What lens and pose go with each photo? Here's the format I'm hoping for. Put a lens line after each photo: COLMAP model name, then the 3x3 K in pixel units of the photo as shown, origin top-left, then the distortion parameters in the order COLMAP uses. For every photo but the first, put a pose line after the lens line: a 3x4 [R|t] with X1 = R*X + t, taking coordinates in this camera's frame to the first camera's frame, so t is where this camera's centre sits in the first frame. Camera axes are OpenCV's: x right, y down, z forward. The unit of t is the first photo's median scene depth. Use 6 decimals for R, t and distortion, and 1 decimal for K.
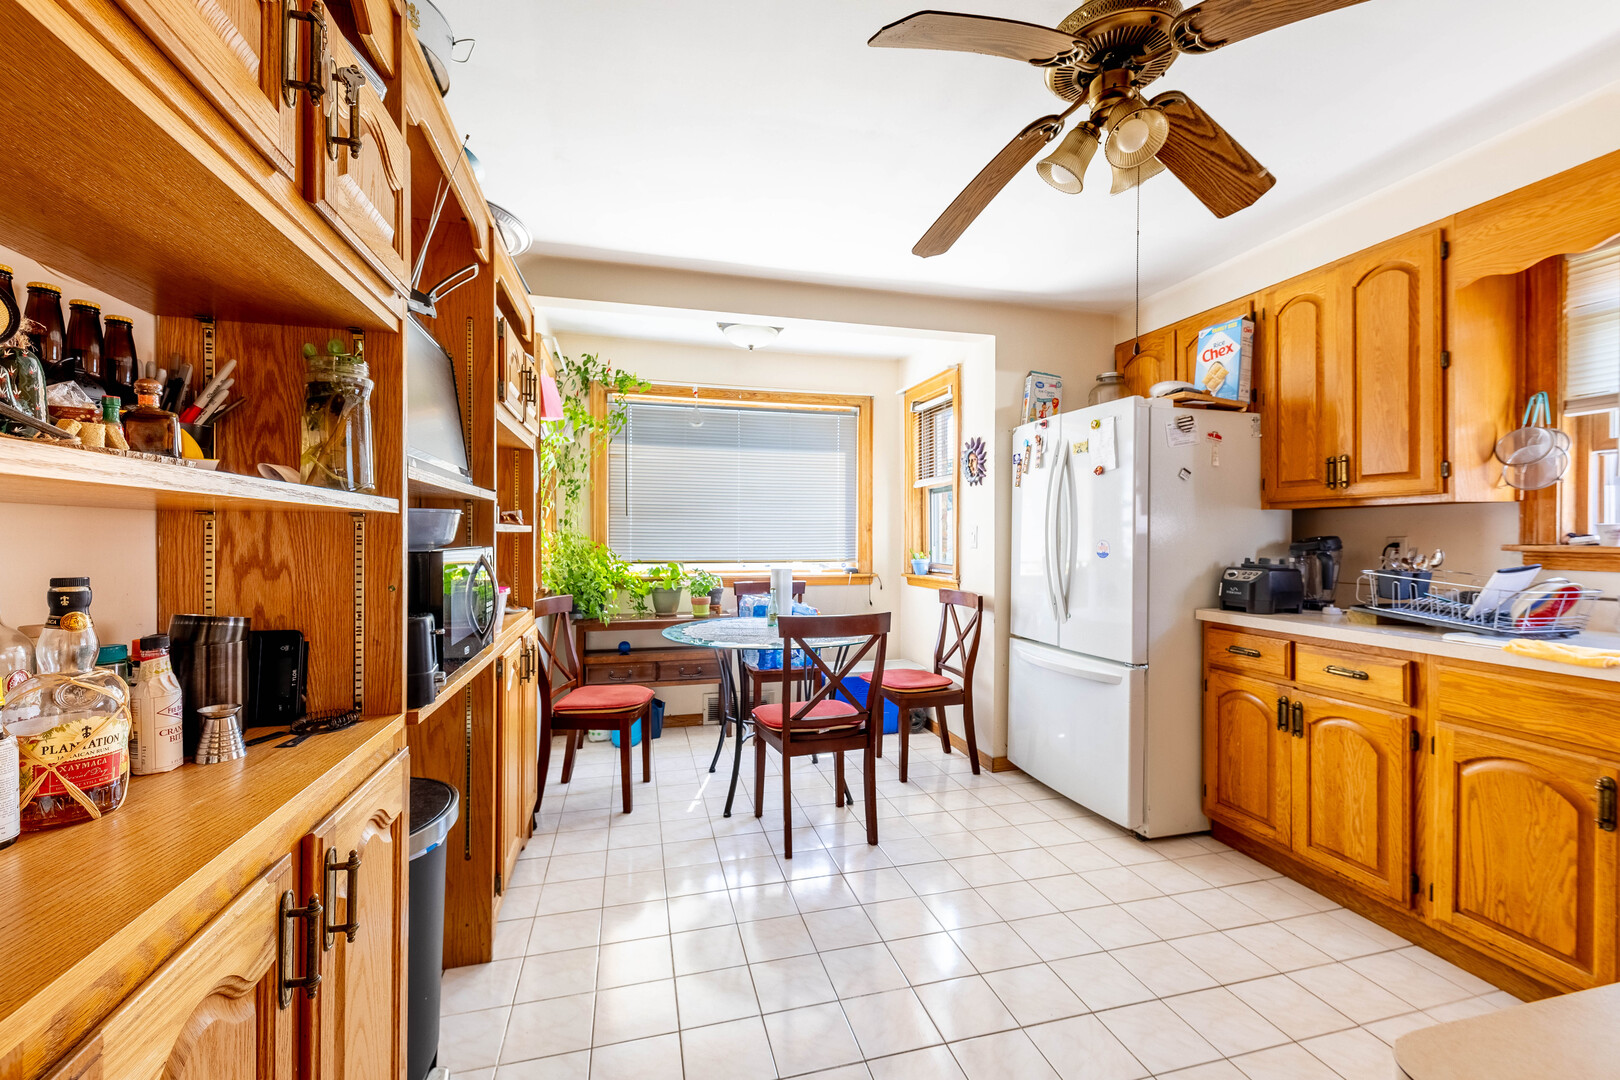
lens RADIAL K [[638.0, 0, 797.0], [0, 638.0, 540.9], [0, 0, 1]] dist [0.011221, -0.000220]
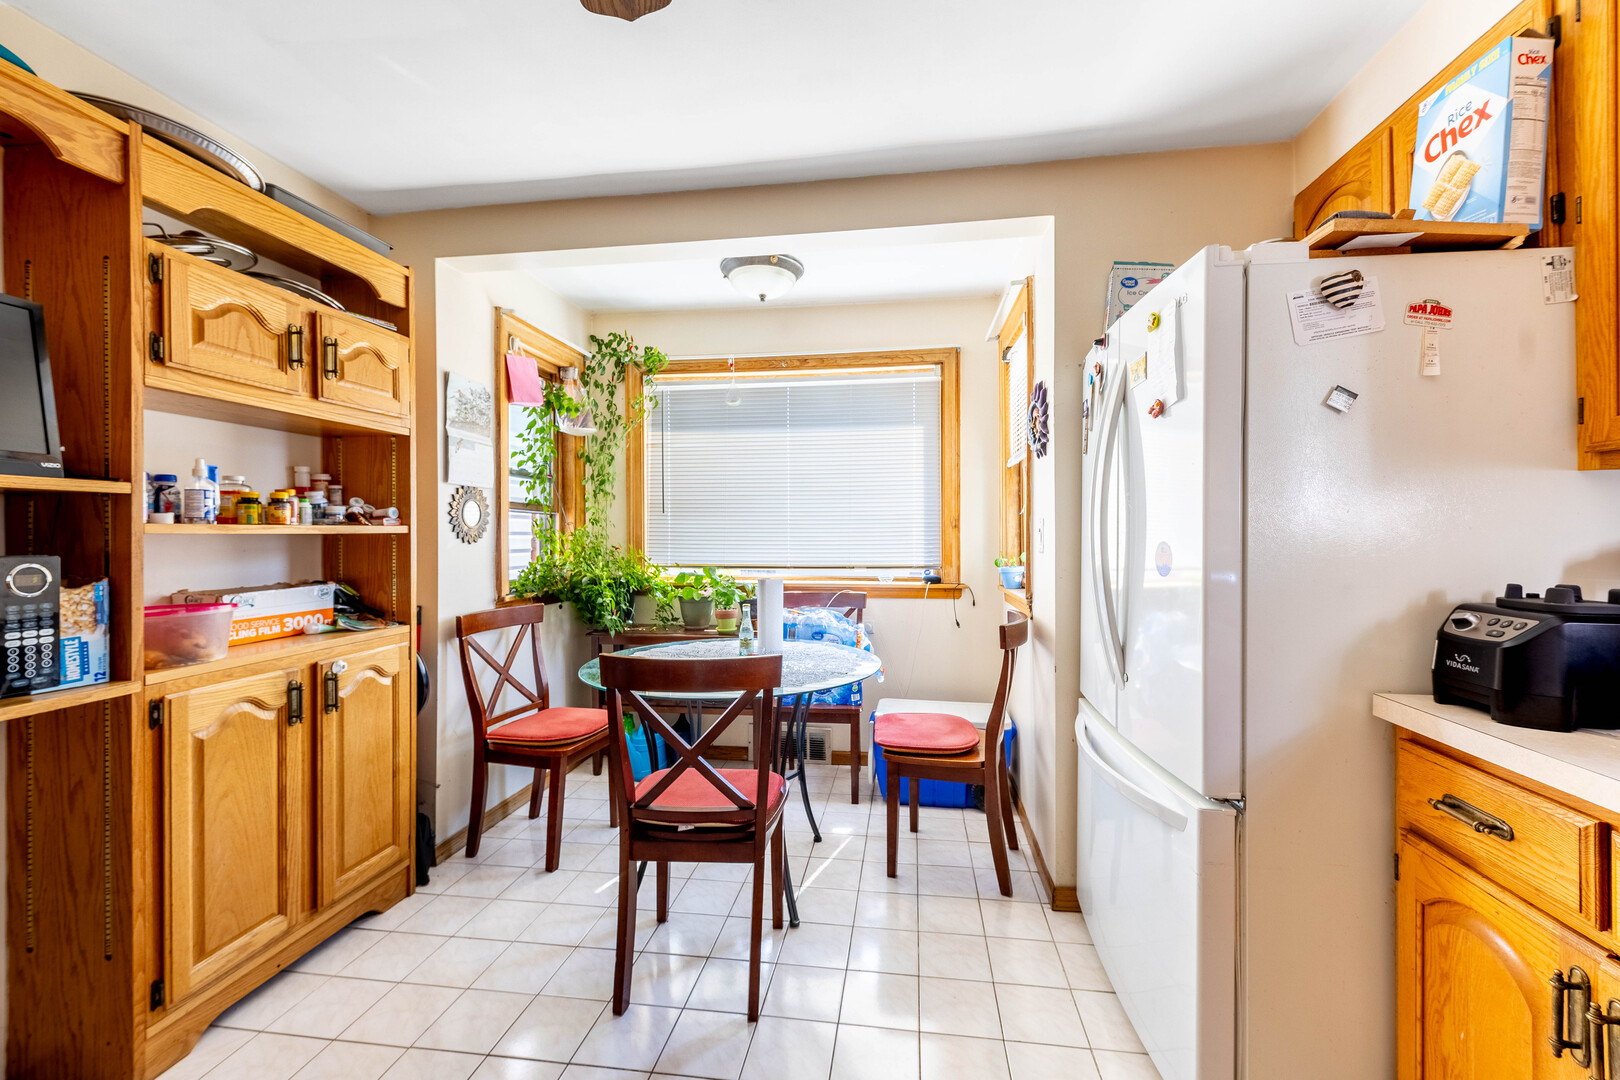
lens RADIAL K [[644.2, 0, 806.0], [0, 644.2, 539.3], [0, 0, 1]] dist [0.013527, -0.003908]
pose [[0.933692, -0.002975, -0.358065, 0.402742], [0.003447, 0.999994, 0.000681, -0.005087], [0.358061, -0.001871, 0.933696, 0.414450]]
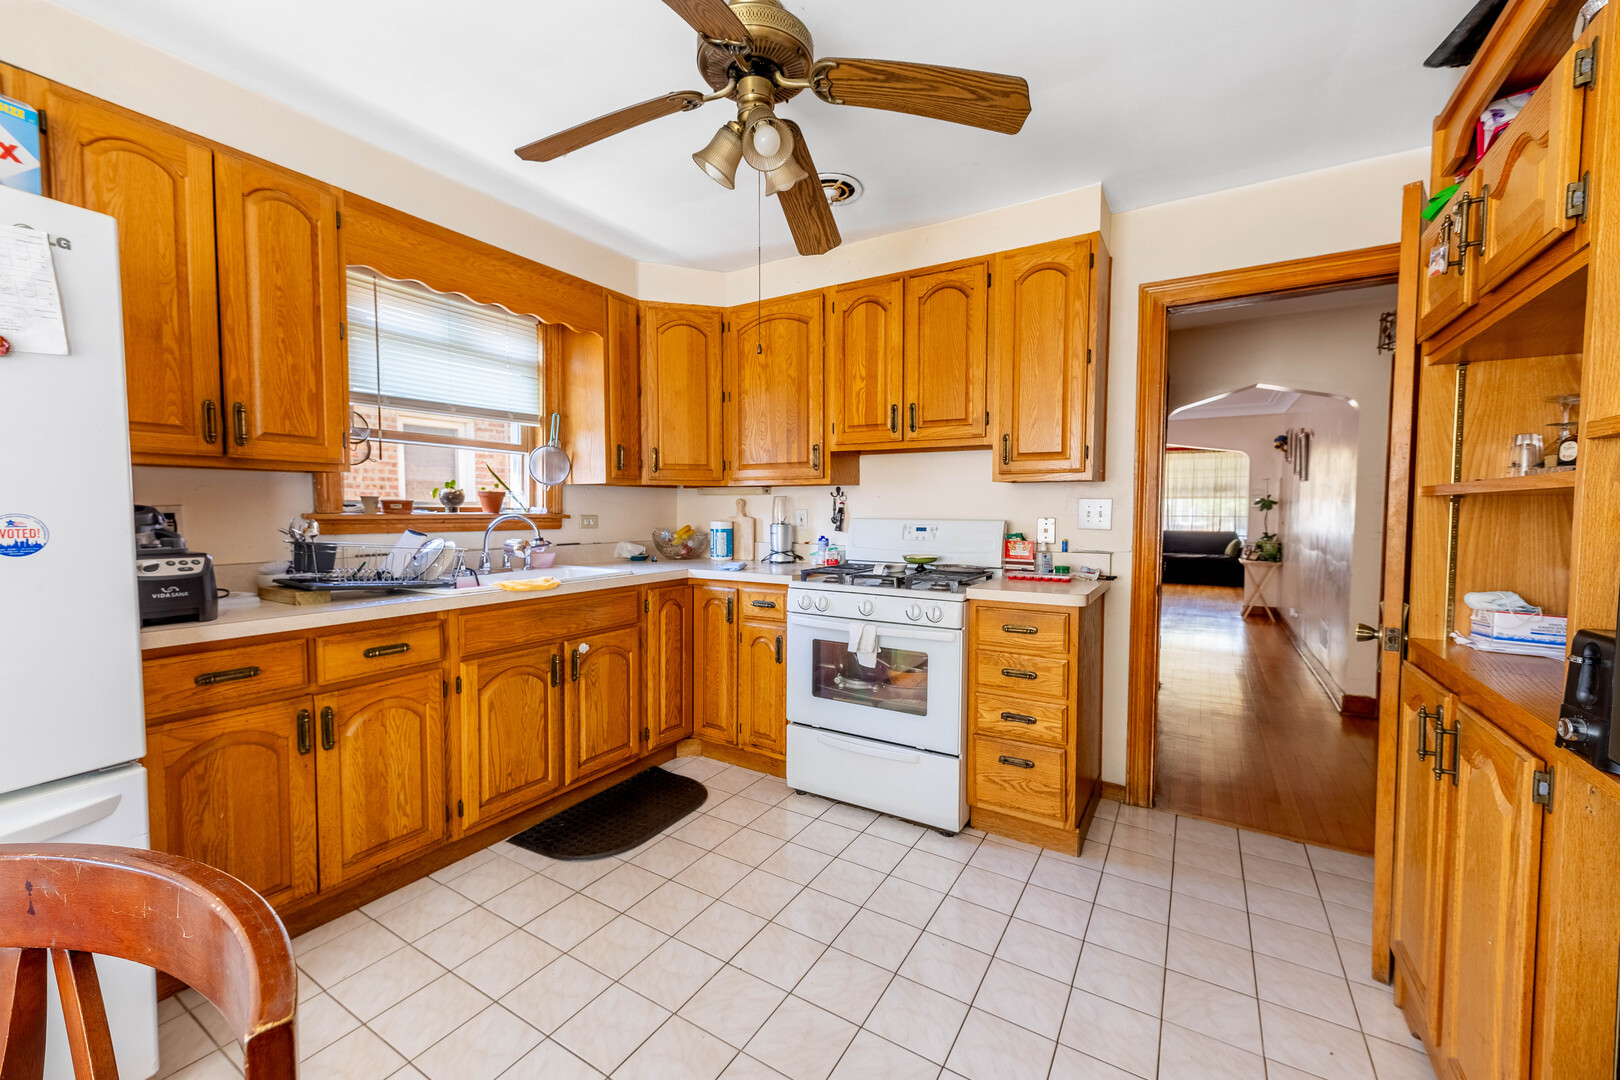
lens RADIAL K [[638.0, 0, 797.0], [0, 638.0, 540.9], [0, 0, 1]] dist [0.011221, -0.000220]
pose [[-0.685322, -0.043671, 0.726930, -0.183198], [0.000893, 0.998149, 0.060807, -0.009781], [-0.728240, 0.042321, -0.684015, 0.922710]]
